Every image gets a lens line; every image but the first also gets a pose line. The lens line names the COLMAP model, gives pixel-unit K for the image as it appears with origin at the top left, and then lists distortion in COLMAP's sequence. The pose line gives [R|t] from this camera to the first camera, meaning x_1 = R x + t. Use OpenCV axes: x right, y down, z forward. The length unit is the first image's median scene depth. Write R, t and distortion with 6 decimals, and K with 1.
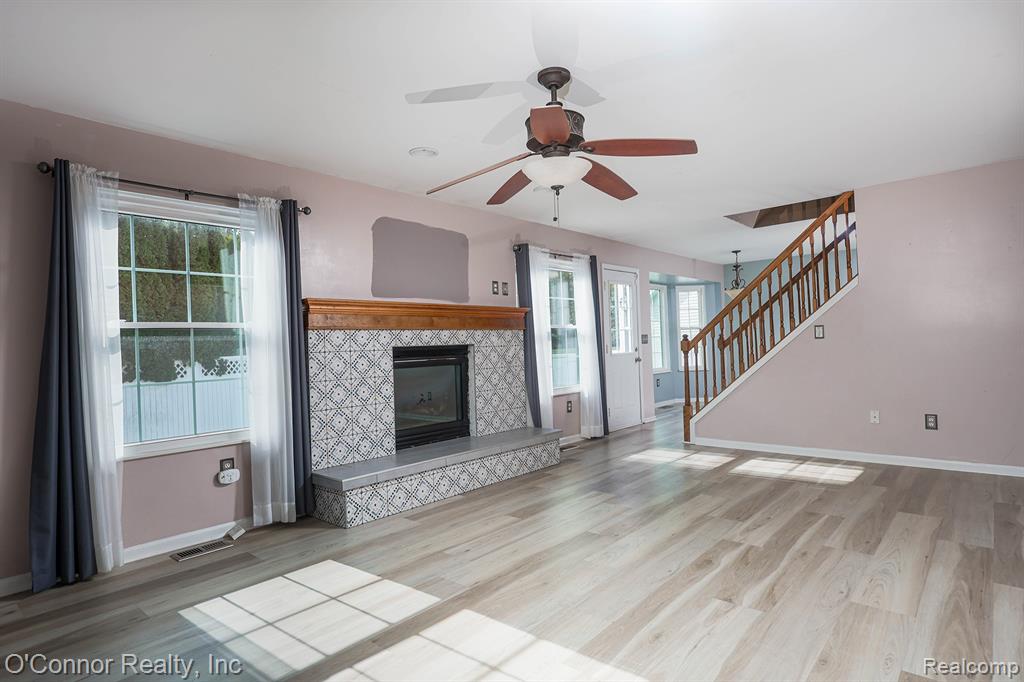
lens RADIAL K [[559.4, 0, 502.1], [0, 559.4, 341.7], [0, 0, 1]] dist [0.000733, 0.000324]
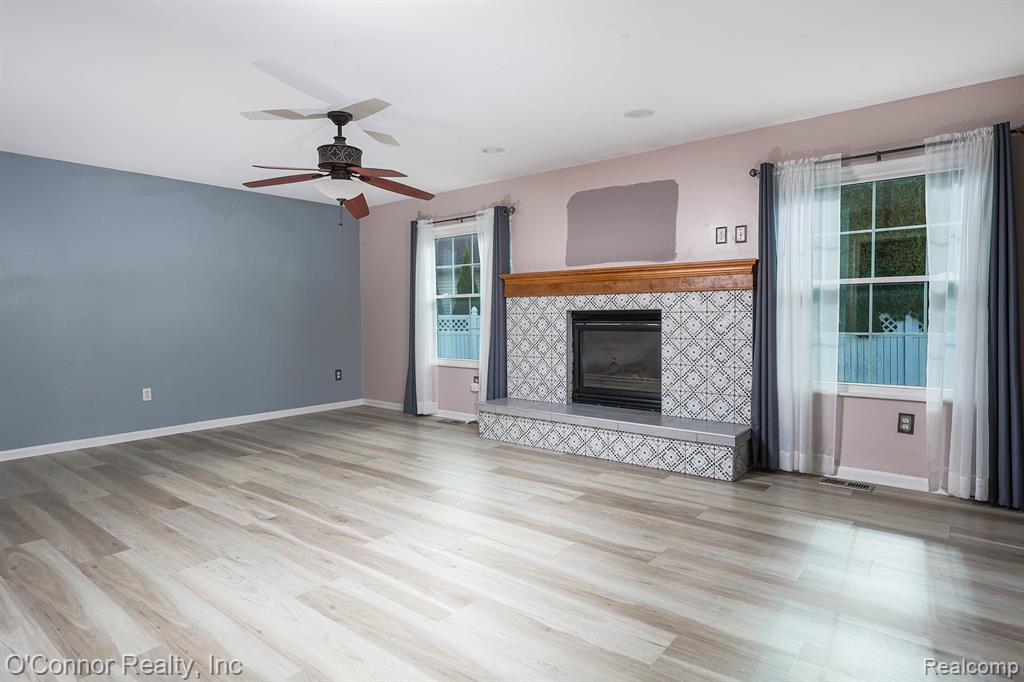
lens RADIAL K [[559.4, 0, 504.2], [0, 559.4, 339.3], [0, 0, 1]] dist [0.000733, 0.000324]
pose [[0.041390, 0.079119, -0.996006, 0.967935], [0.014892, 0.996700, 0.079793, -0.026087], [0.999032, -0.018135, 0.040075, 0.860627]]
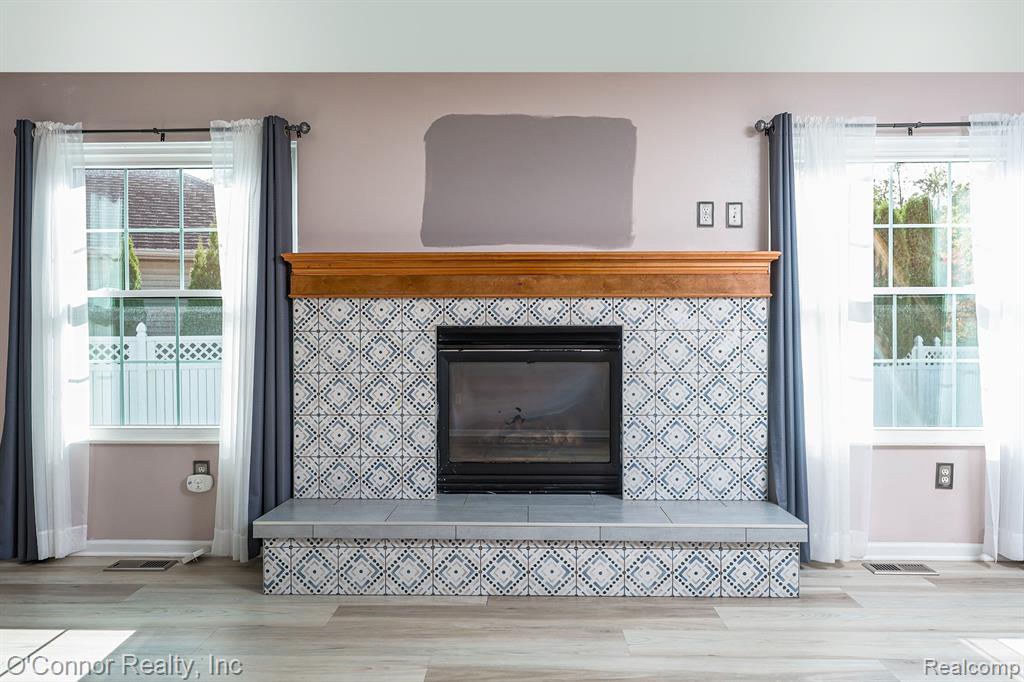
lens RADIAL K [[725.8, 0, 504.1], [0, 725.8, 334.8], [0, 0, 1]] dist [0.003655, -0.002405]
pose [[0.646383, 0.039602, -0.761985, 0.480273], [-0.014172, 0.999103, 0.039904, -0.014798], [0.762882, -0.014995, 0.646364, 0.561693]]
